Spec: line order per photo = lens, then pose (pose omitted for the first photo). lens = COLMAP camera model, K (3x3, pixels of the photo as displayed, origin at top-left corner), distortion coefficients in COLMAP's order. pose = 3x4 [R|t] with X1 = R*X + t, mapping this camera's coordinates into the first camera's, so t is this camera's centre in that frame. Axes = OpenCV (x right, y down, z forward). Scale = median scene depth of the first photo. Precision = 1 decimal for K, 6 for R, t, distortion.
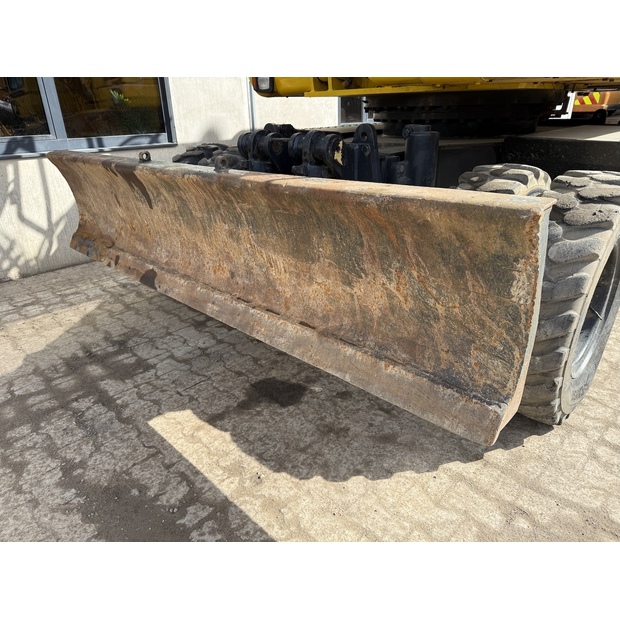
lens RADIAL K [[437.5, 0, 308.4], [0, 437.5, 305.9], [0, 0, 1]] dist [0.045142, -0.052092]
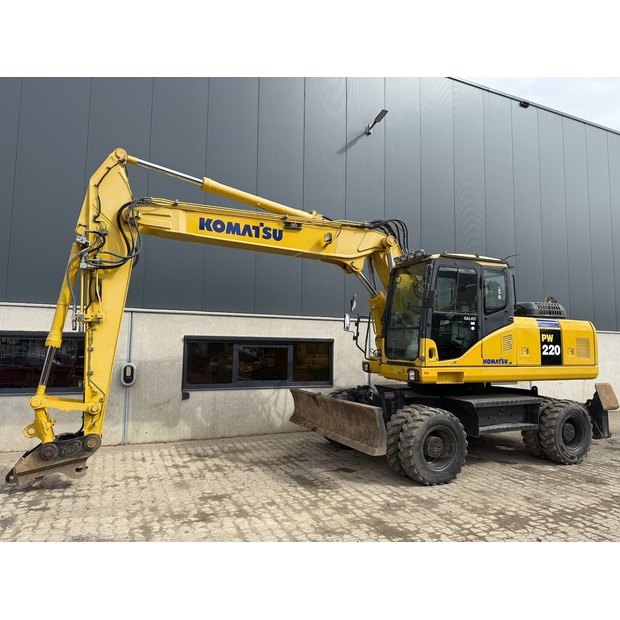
lens RADIAL K [[437.5, 0, 305.6], [0, 437.5, 309.0], [0, 0, 1]] dist [0.045142, -0.052092]
pose [[0.931559, 0.007173, -0.363519, 0.788997], [-0.180836, 0.876514, -0.446118, 0.646852], [0.315429, 0.481323, 0.817822, -2.204150]]
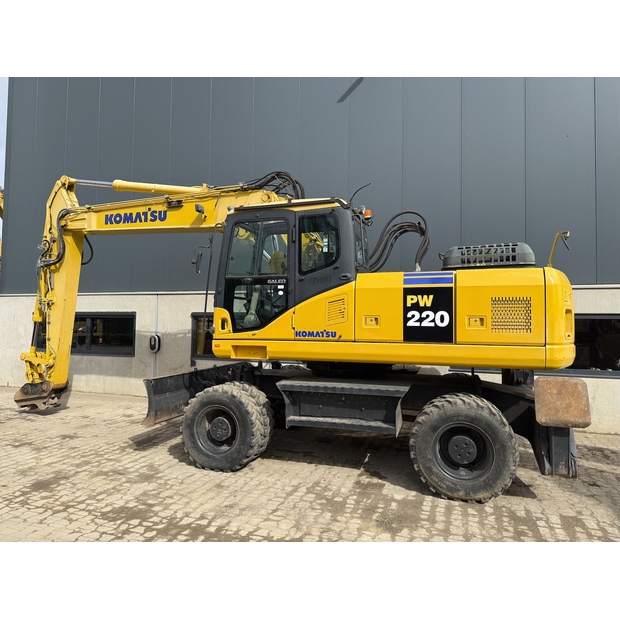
lens RADIAL K [[437.5, 0, 311.6], [0, 437.5, 308.6], [0, 0, 1]] dist [0.045142, -0.052092]
pose [[0.438825, -0.002090, -0.898570, 3.084774], [-0.381502, 0.904962, -0.188414, -0.365657], [0.813565, 0.425488, 0.396322, 0.003207]]
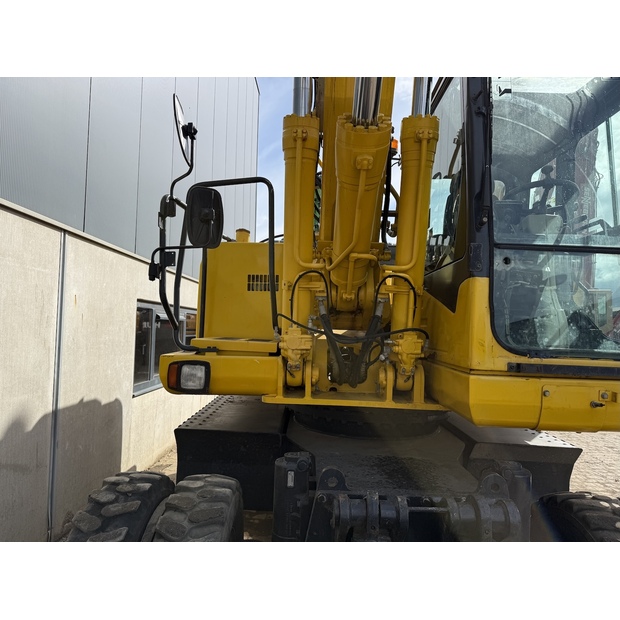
lens RADIAL K [[437.5, 0, 311.3], [0, 437.5, 313.9], [0, 0, 1]] dist [0.045142, -0.052092]
pose [[0.721068, 0.076621, 0.688614, -0.739223], [0.230135, 0.910956, -0.342341, -0.468991], [-0.653528, 0.405326, 0.639228, 0.526451]]
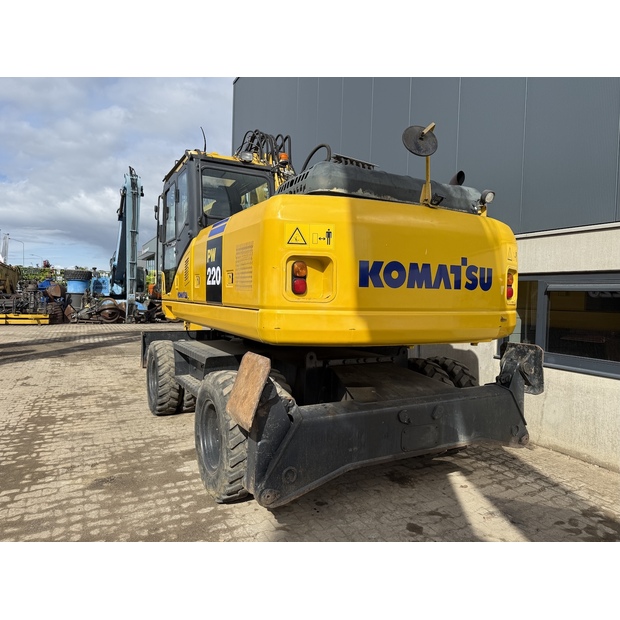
lens RADIAL K [[437.5, 0, 307.6], [0, 437.5, 296.7], [0, 0, 1]] dist [0.045142, -0.052092]
pose [[-0.303069, 0.021007, -0.952737, 3.037751], [-0.399771, 0.904732, 0.147117, -1.333466], [0.865062, 0.425463, -0.265798, 2.304108]]
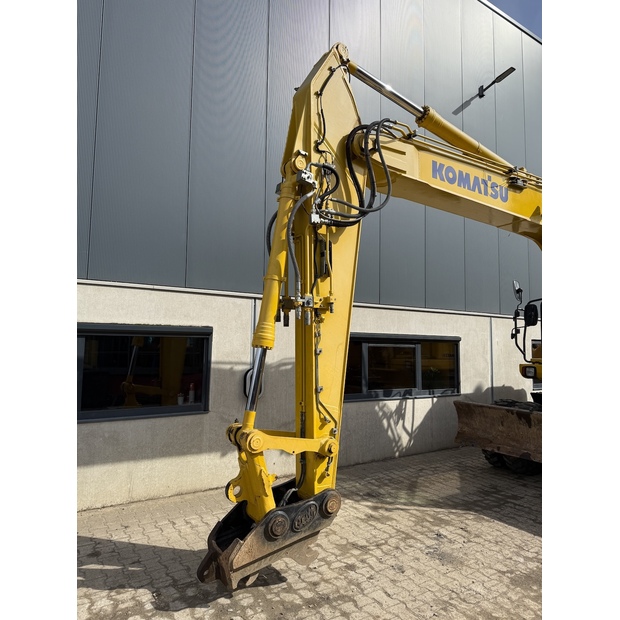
lens RADIAL K [[437.5, 0, 308.0], [0, 437.5, 307.1], [0, 0, 1]] dist [0.045142, -0.052092]
pose [[0.977761, 0.021871, -0.208578, -1.108569], [-0.119495, 0.875414, -0.468370, 0.539490], [0.172349, 0.482878, 0.858560, -1.825858]]
